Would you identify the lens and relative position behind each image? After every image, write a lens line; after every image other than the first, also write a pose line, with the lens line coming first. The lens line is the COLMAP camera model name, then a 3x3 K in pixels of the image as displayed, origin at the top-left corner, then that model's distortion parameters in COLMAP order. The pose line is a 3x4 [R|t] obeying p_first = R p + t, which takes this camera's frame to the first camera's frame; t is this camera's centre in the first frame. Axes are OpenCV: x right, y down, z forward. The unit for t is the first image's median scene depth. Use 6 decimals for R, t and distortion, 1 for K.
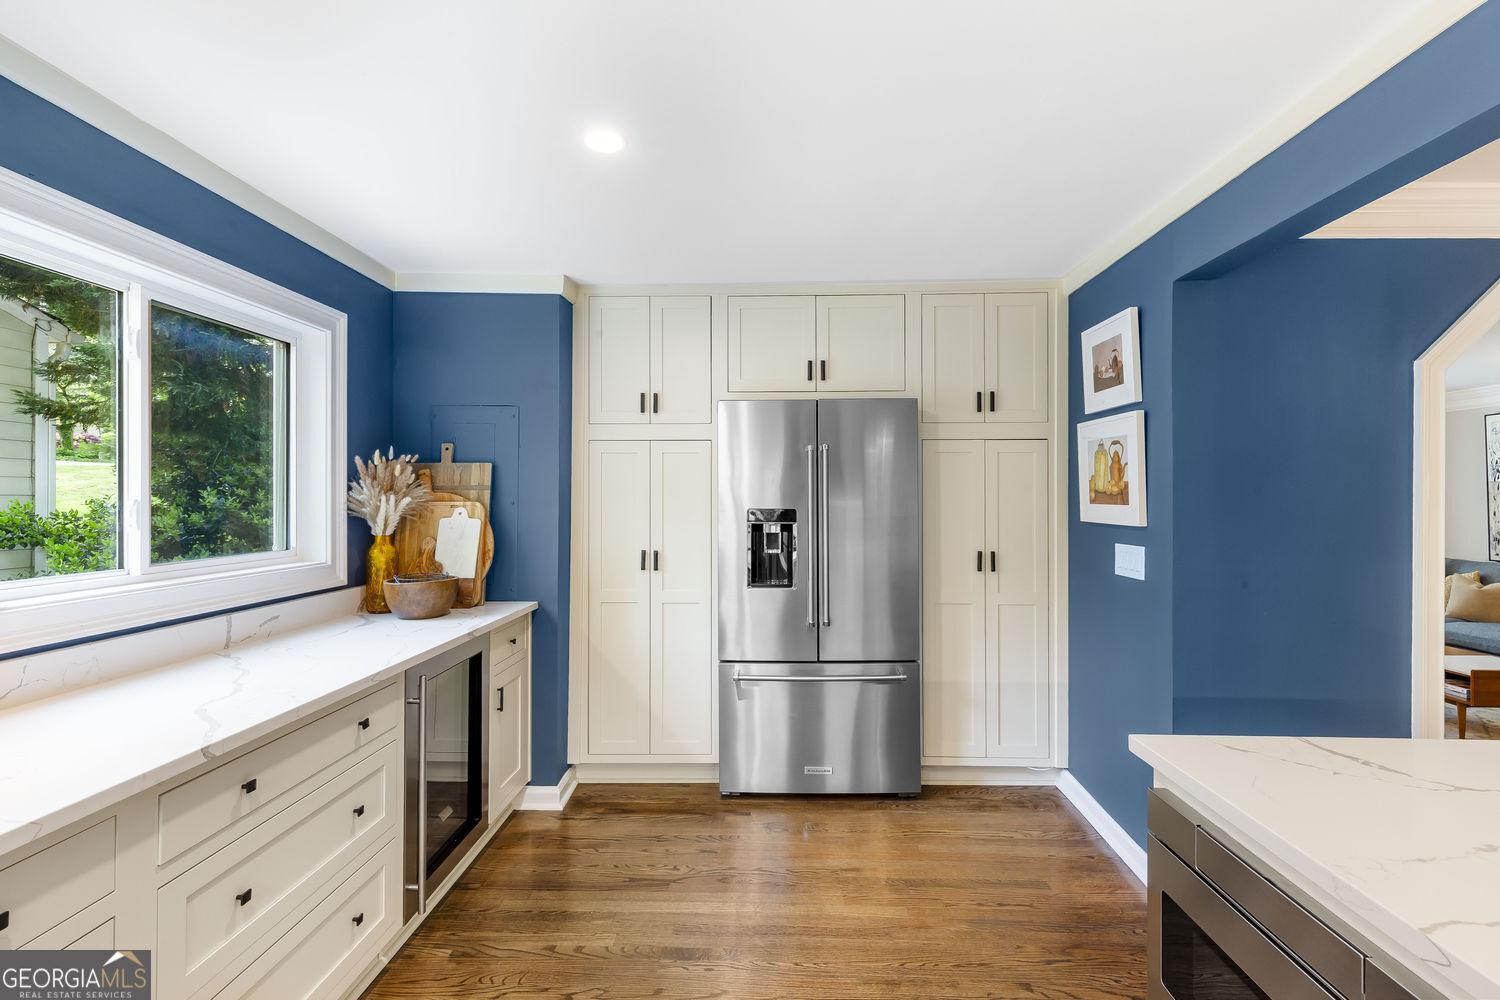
lens RADIAL K [[707.8, 0, 745.7], [0, 707.8, 501.9], [0, 0, 1]] dist [0.004336, -0.000347]
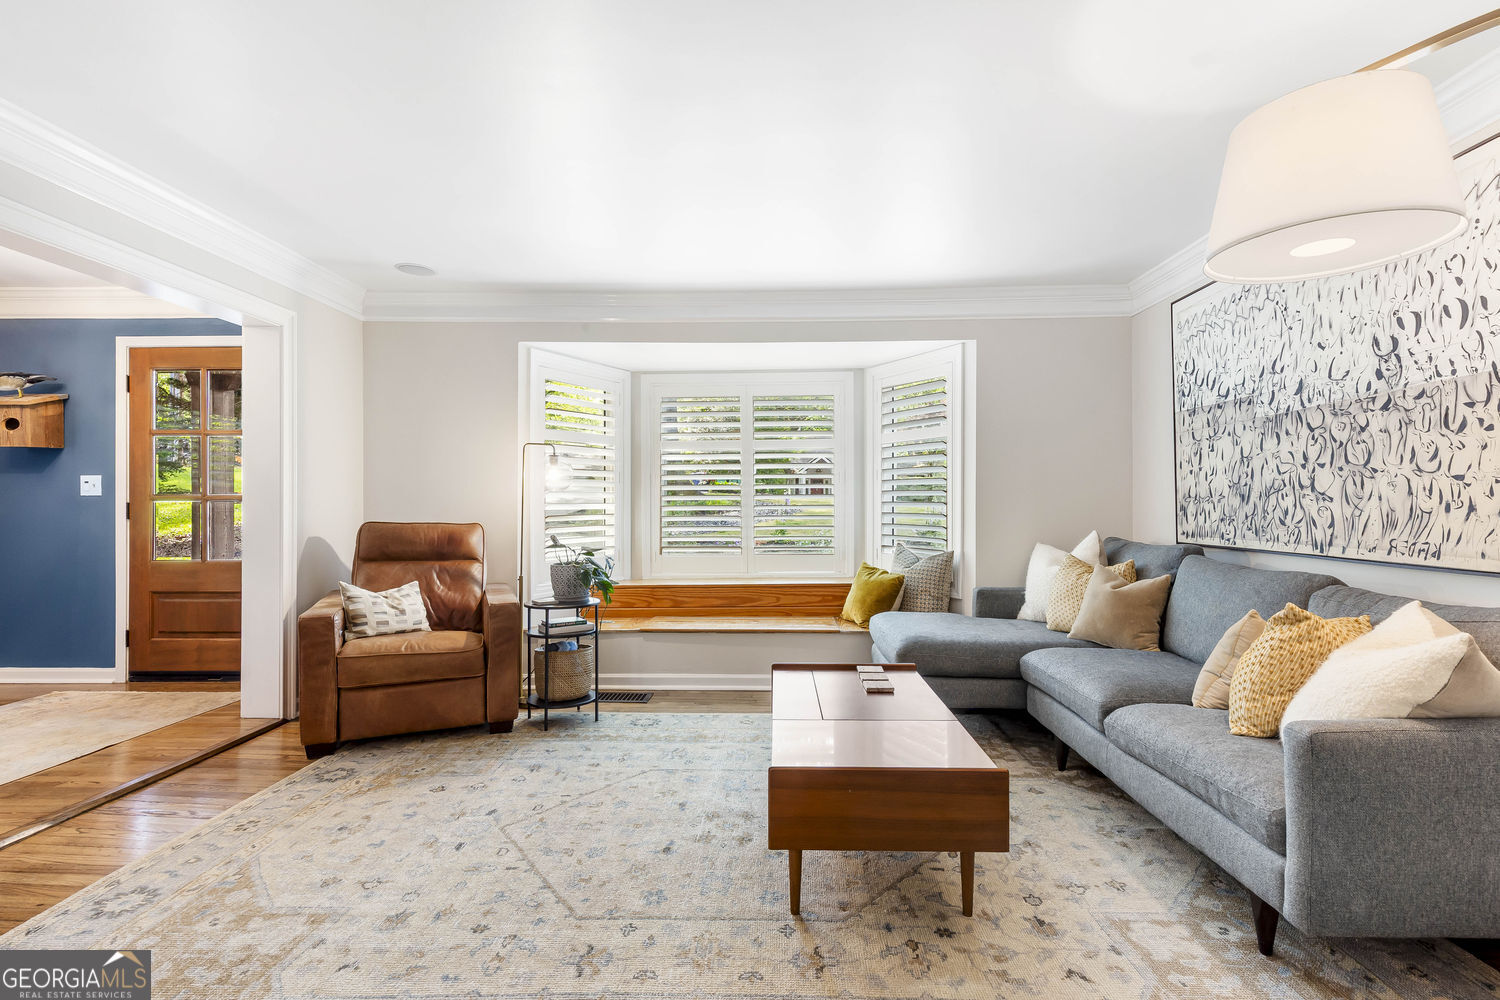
lens RADIAL K [[716.4, 0, 763.1], [0, 716.4, 501.4], [0, 0, 1]] dist [0.004311, -0.000480]
pose [[0.999942, 0.000138, -0.010814, 0.738890], [-0.000148, 1.000000, -0.000908, 0.050127], [0.010814, 0.000910, 0.999941, 0.405712]]
